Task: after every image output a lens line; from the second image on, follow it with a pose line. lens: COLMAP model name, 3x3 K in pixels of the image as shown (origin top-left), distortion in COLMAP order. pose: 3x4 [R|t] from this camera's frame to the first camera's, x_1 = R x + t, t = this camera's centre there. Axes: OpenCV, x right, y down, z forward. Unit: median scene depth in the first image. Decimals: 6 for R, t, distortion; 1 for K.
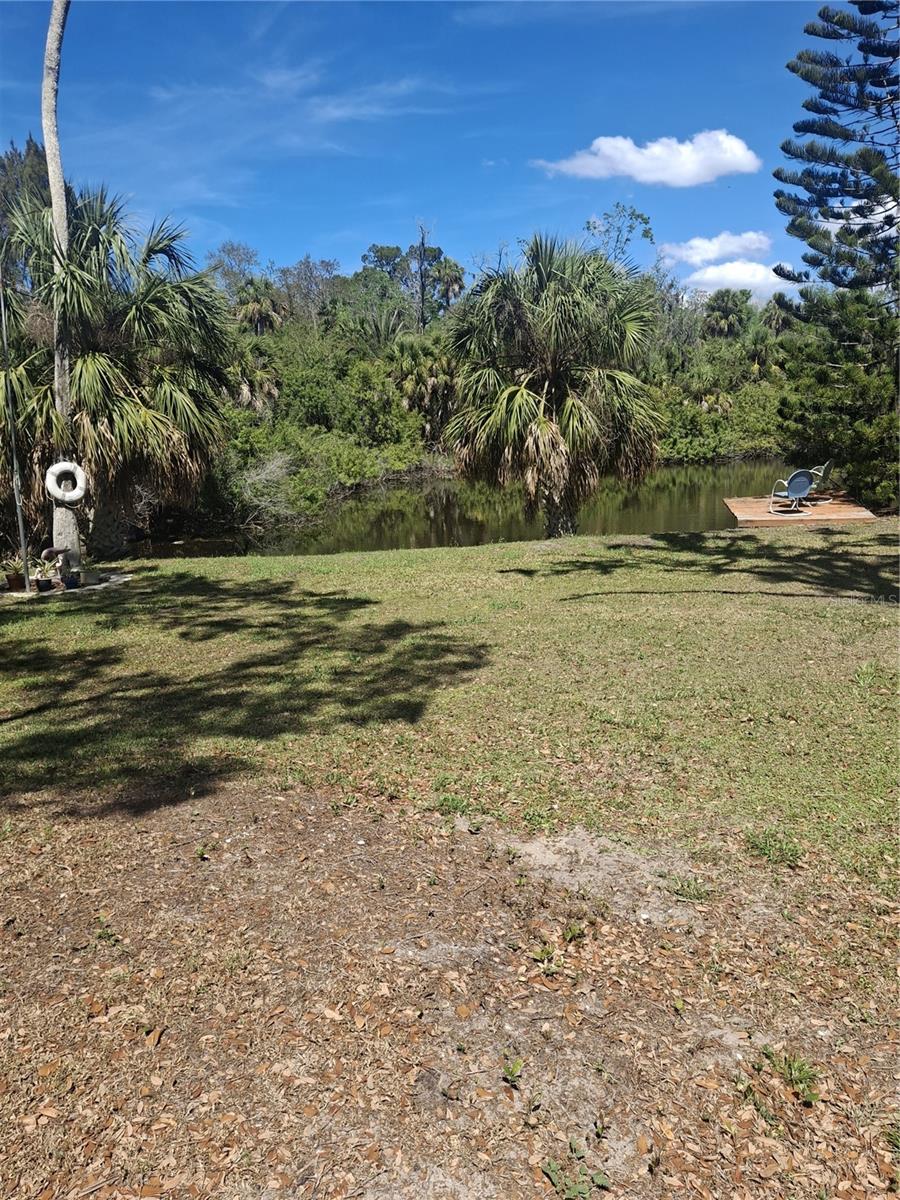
lens RADIAL K [[879.1, 0, 454.1], [0, 879.1, 629.5], [0, 0, 1]] dist [0.053758, -0.082970]
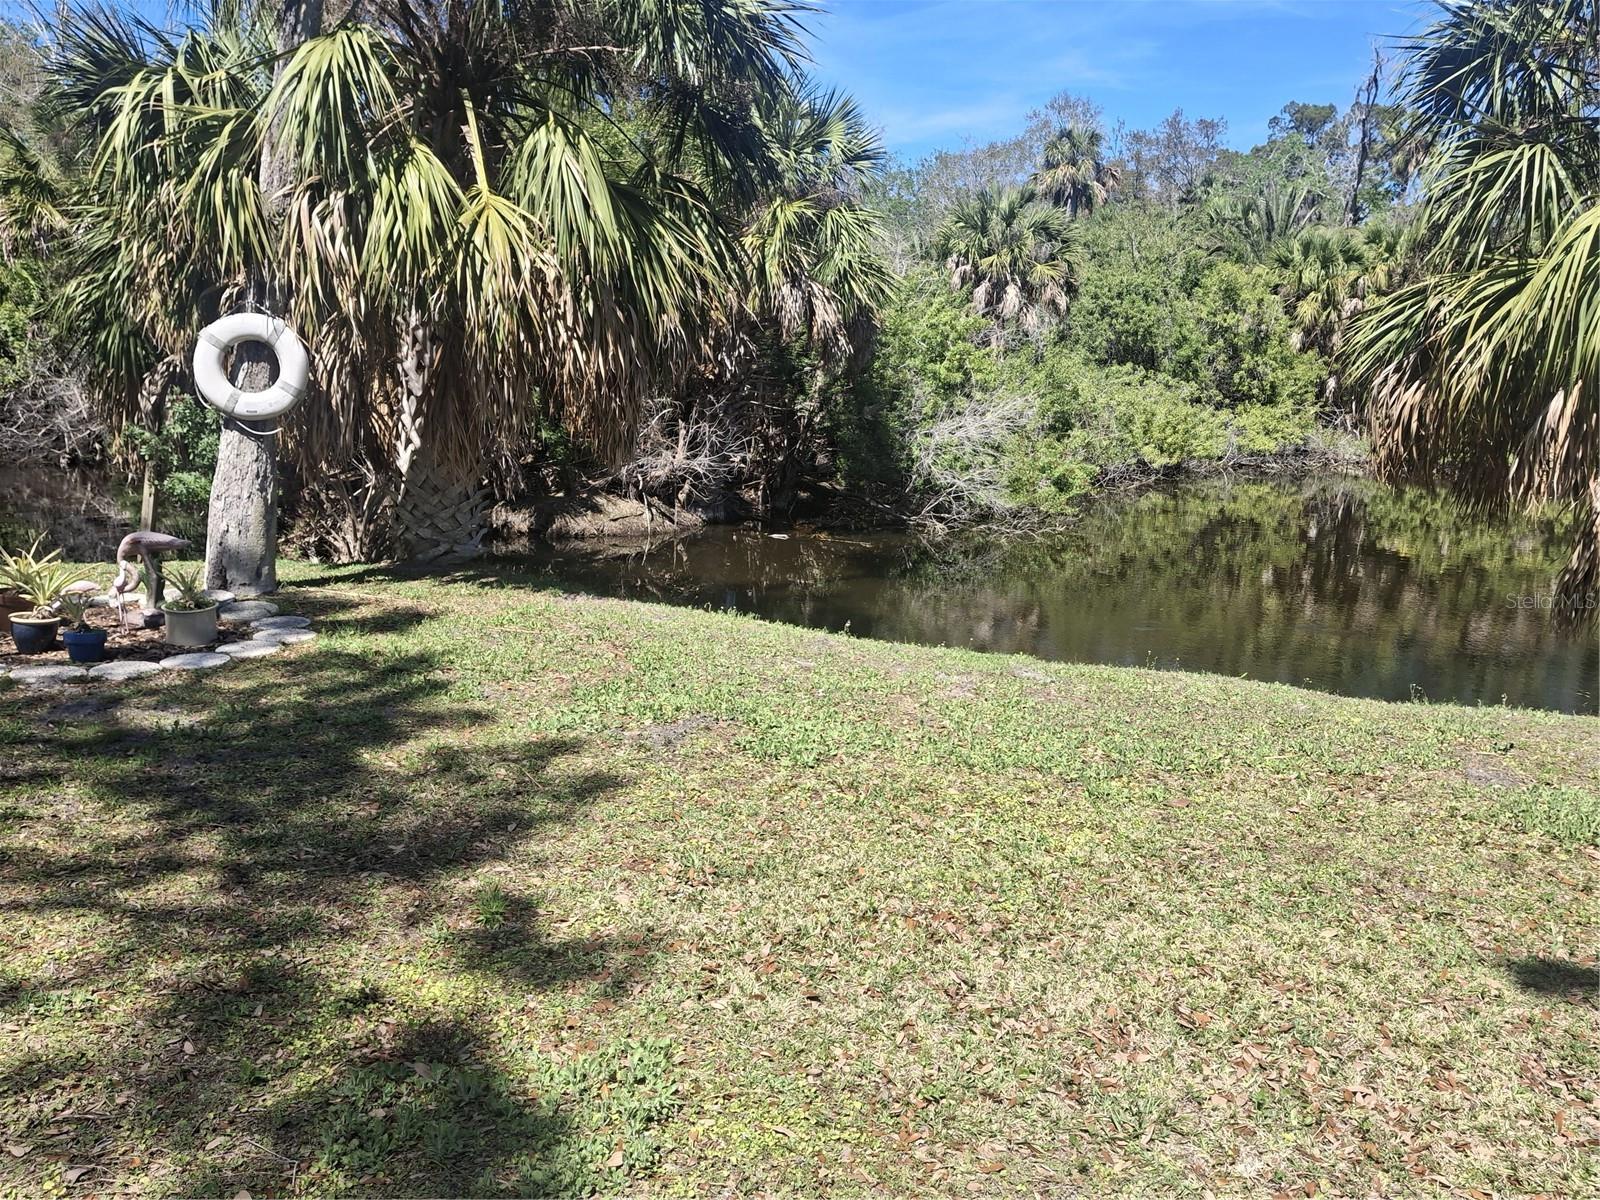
lens RADIAL K [[1172.2, 0, 812.5], [0, 1172.2, 601.3], [0, 0, 1]] dist [0.053758, -0.082970]
pose [[0.899854, 0.158731, -0.406285, 0.001593], [-0.174604, 0.984637, -0.002032, -0.031785], [0.399721, 0.072768, 0.913744, 0.187490]]
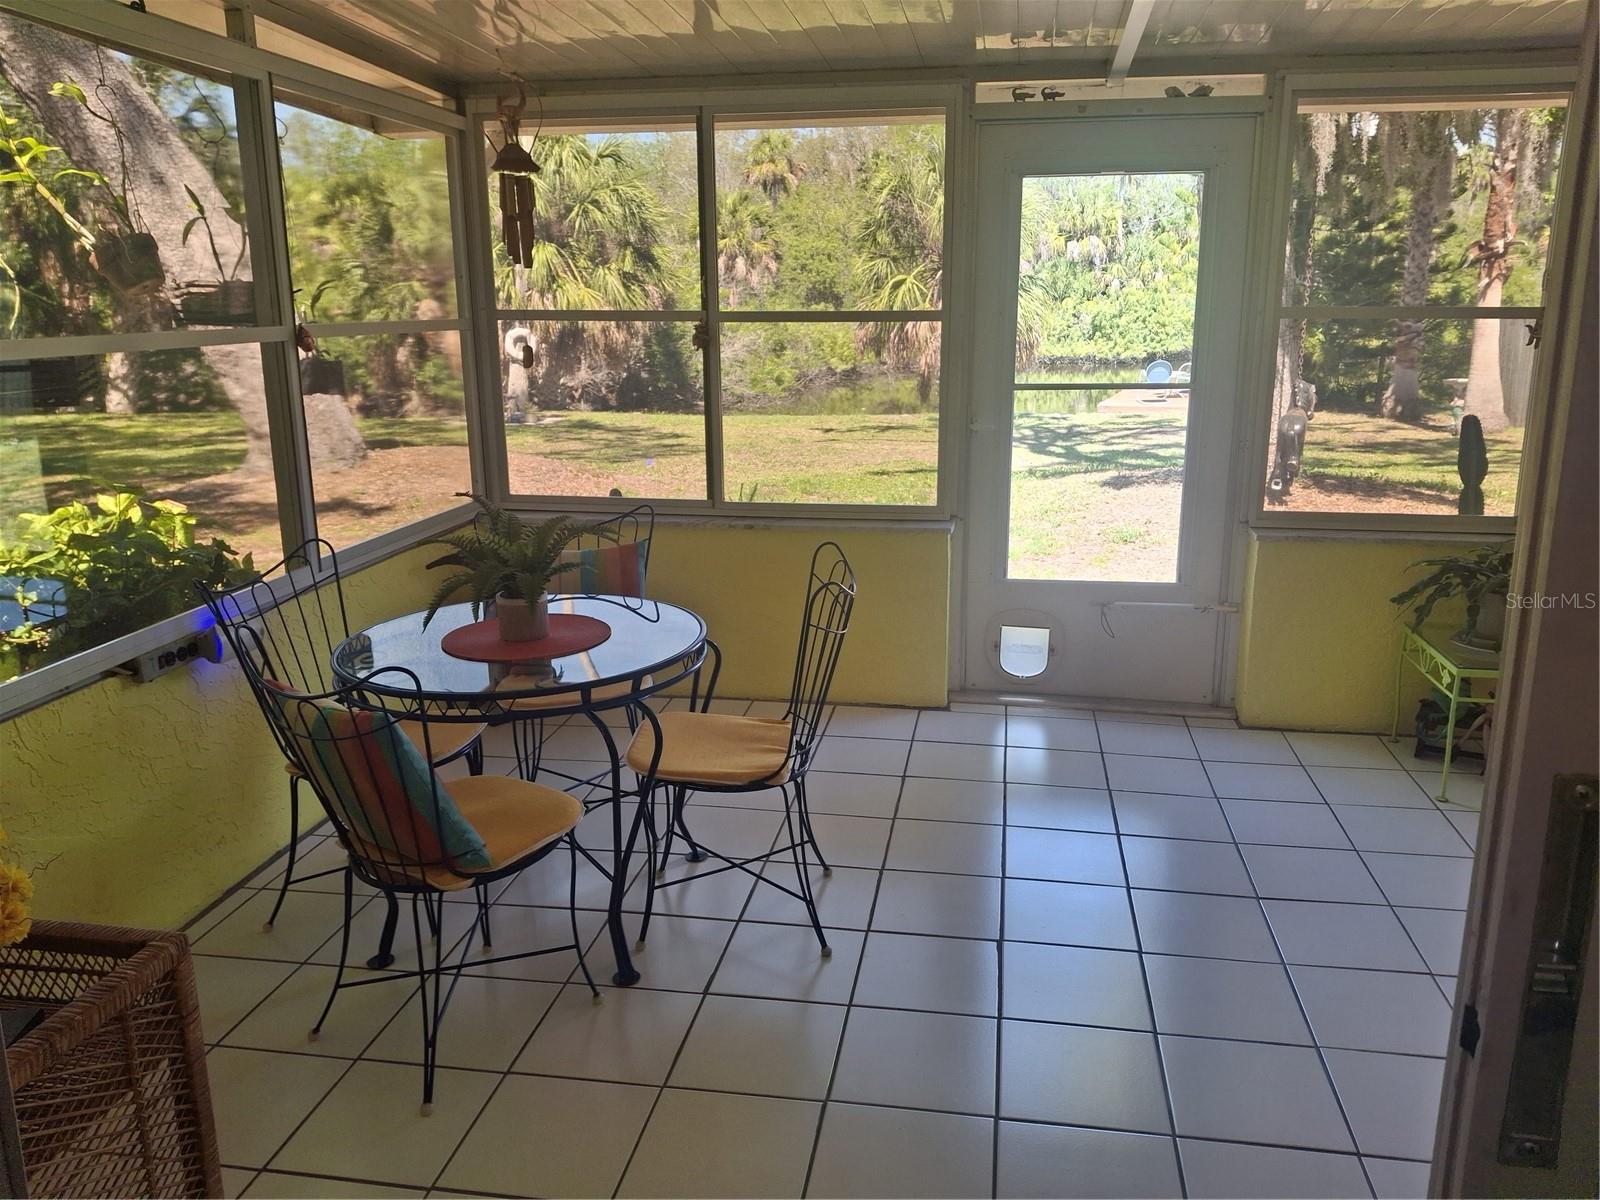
lens RADIAL K [[1172.2, 0, 825.9], [0, 1172.2, 616.0], [0, 0, 1]] dist [0.053758, -0.082970]
pose [[0.976565, 0.083527, -0.198354, 0.108527], [-0.076926, 0.996203, 0.040765, 0.035629], [0.201005, -0.024551, 0.979282, -0.174123]]
